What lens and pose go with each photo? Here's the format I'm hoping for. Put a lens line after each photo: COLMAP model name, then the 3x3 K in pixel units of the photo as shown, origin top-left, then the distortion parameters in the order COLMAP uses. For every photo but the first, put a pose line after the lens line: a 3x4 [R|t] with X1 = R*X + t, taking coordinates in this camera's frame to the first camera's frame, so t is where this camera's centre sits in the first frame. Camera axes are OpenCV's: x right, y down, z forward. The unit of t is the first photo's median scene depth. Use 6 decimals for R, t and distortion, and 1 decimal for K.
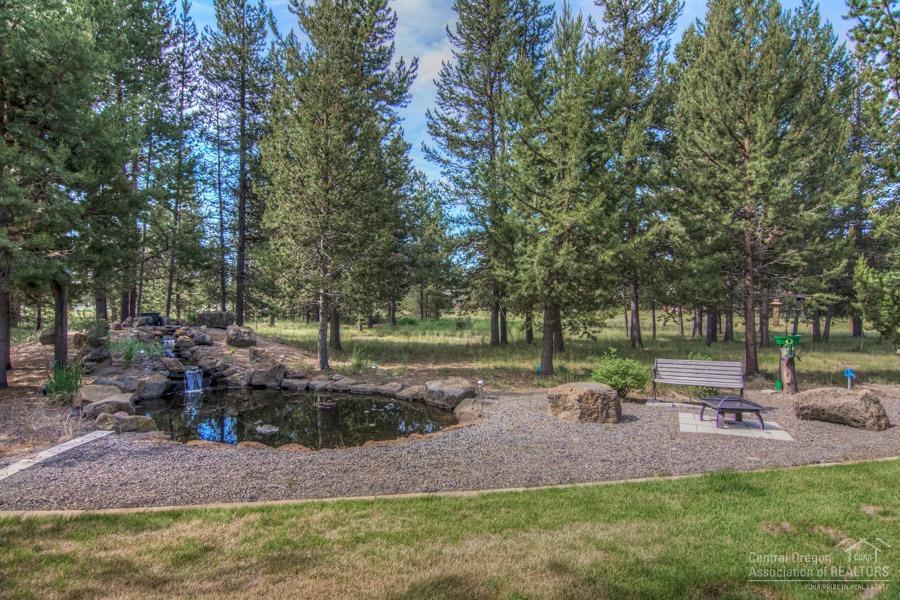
lens RADIAL K [[476.2, 0, 453.8], [0, 476.2, 297.8], [0, 0, 1]] dist [-0.005567, -0.004538]
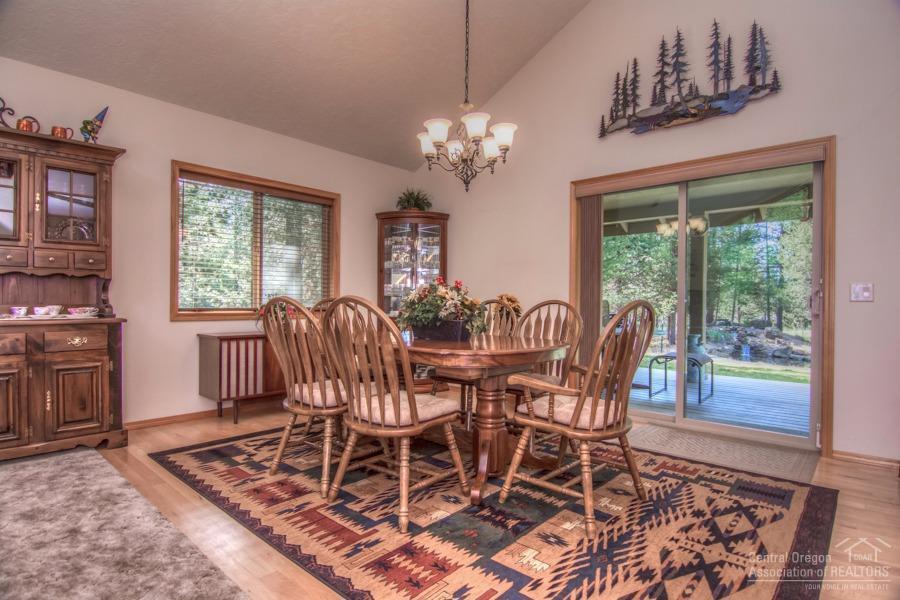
lens RADIAL K [[476.2, 0, 451.7], [0, 476.2, 302.4], [0, 0, 1]] dist [-0.005567, -0.004538]
pose [[0.478095, -0.001649, -0.878307, 0.557650], [0.000741, 0.999999, -0.001474, -0.036135], [0.878308, 0.000054, 0.478096, -0.948326]]
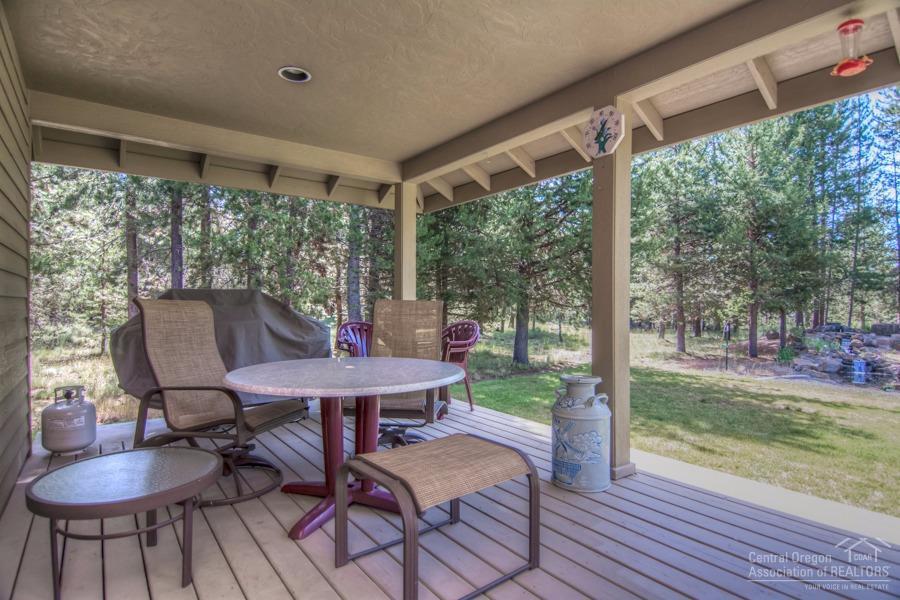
lens RADIAL K [[476.2, 0, 451.6], [0, 476.2, 299.9], [0, 0, 1]] dist [-0.005567, -0.004538]
pose [[0.303587, -0.006530, -0.952781, 0.434754], [0.003470, 0.999977, -0.005748, -0.038210], [0.952797, -0.001561, 0.303603, -0.621780]]
